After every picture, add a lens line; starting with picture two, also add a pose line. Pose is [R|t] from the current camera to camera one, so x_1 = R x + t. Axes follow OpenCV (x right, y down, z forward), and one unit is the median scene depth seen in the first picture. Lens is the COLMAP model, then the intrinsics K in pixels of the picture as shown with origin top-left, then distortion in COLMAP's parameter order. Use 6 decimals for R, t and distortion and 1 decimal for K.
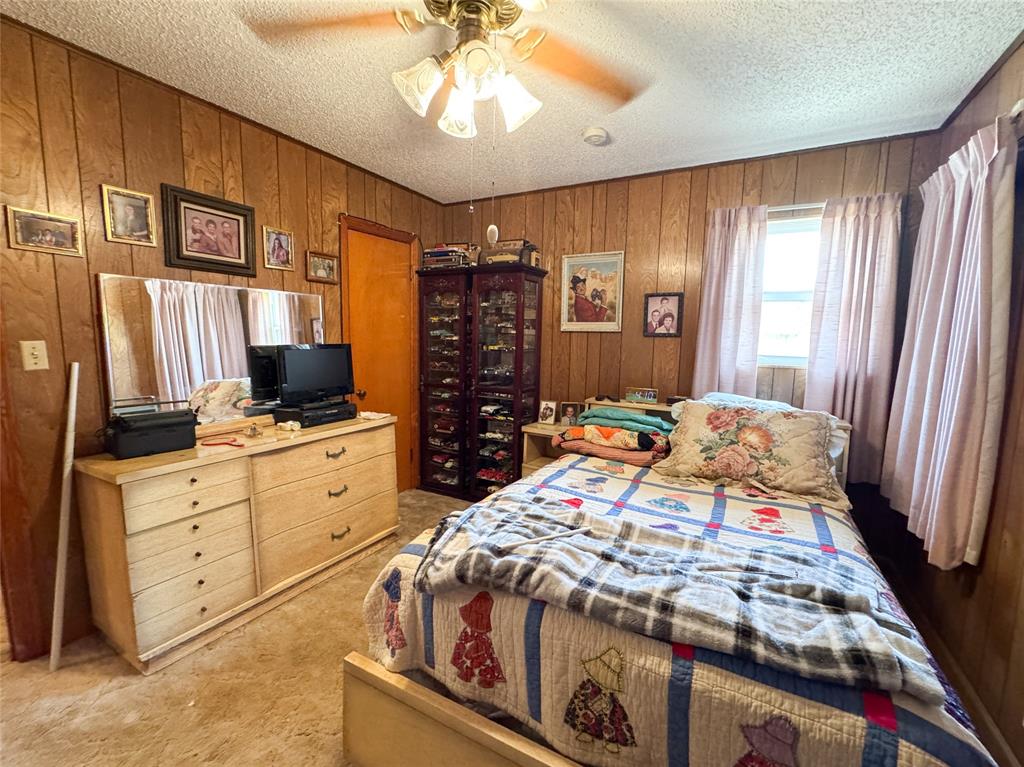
lens RADIAL K [[430.9, 0, 512.0], [0, 430.9, 383.5], [0, 0, 1]] dist [-0.003967, -0.000280]
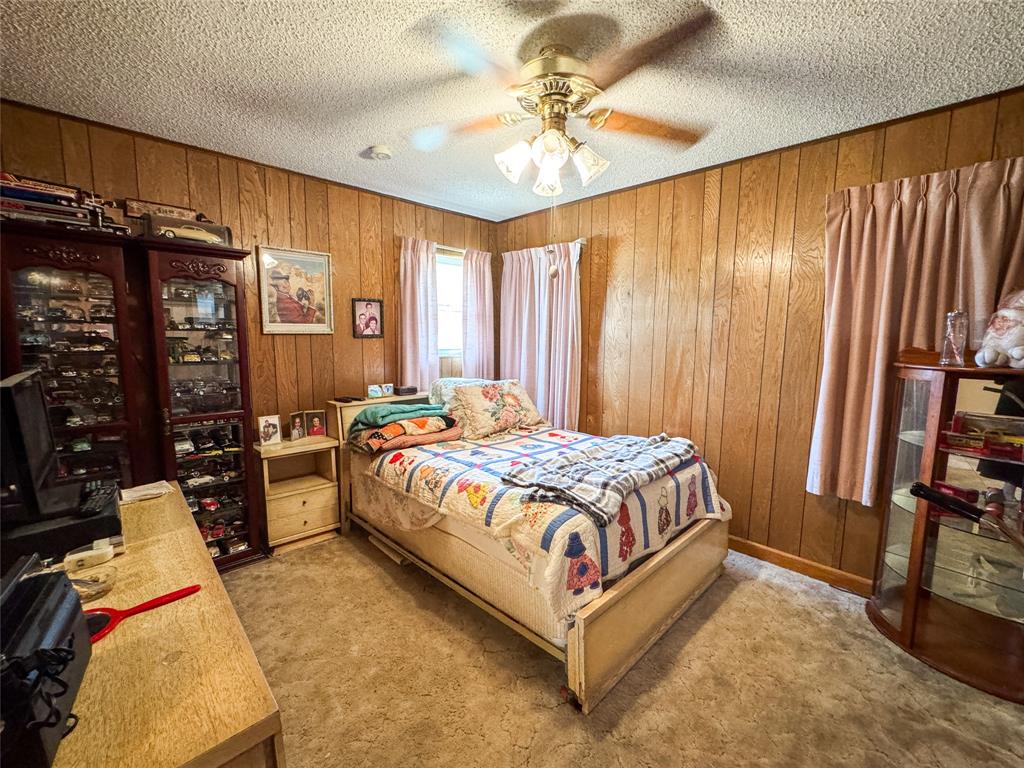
lens RADIAL K [[422.1, 0, 512.0], [0, 422.1, 384.0], [0, 0, 1]] dist [0.000213, 0.000198]
pose [[0.305703, -0.131219, 0.943041, -0.609774], [0.107011, 0.988917, 0.102913, -0.064132], [-0.946094, 0.069455, 0.316357, 0.316028]]
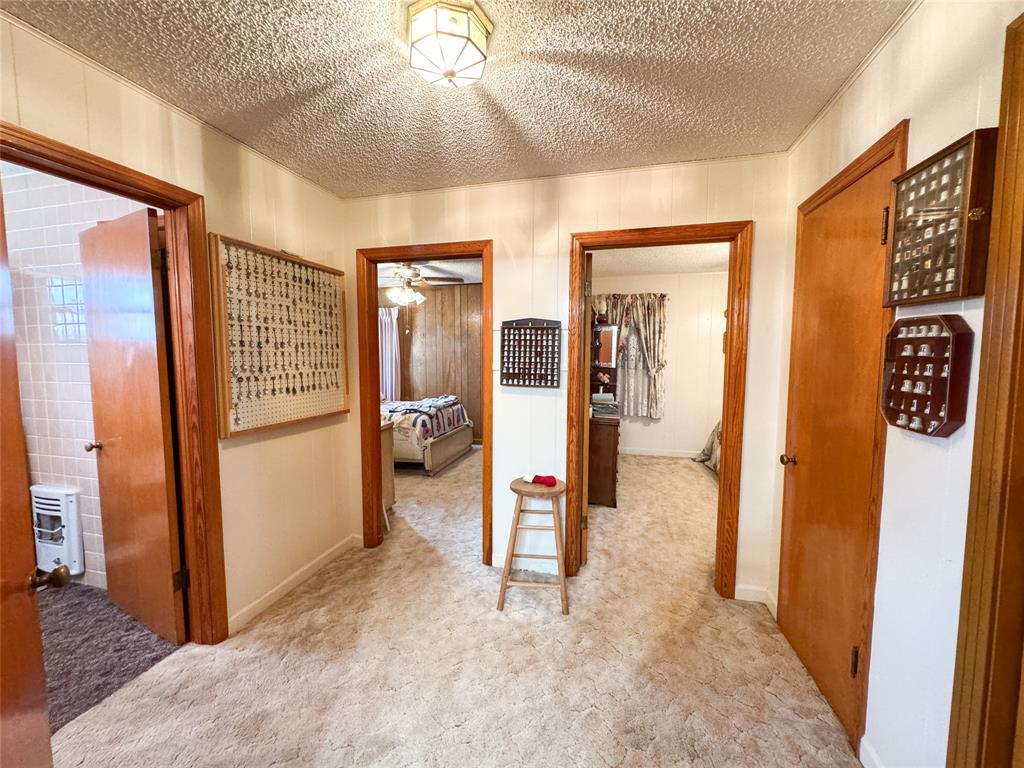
lens RADIAL K [[414.5, 0, 512.0], [0, 414.5, 384.0], [0, 0, 1]] dist [-0.002647, -0.000385]
pose [[-0.240933, -0.088338, 0.966513, -1.710795], [0.110361, 0.986896, 0.117712, -0.098847], [-0.964247, 0.135026, -0.228027, 0.439790]]
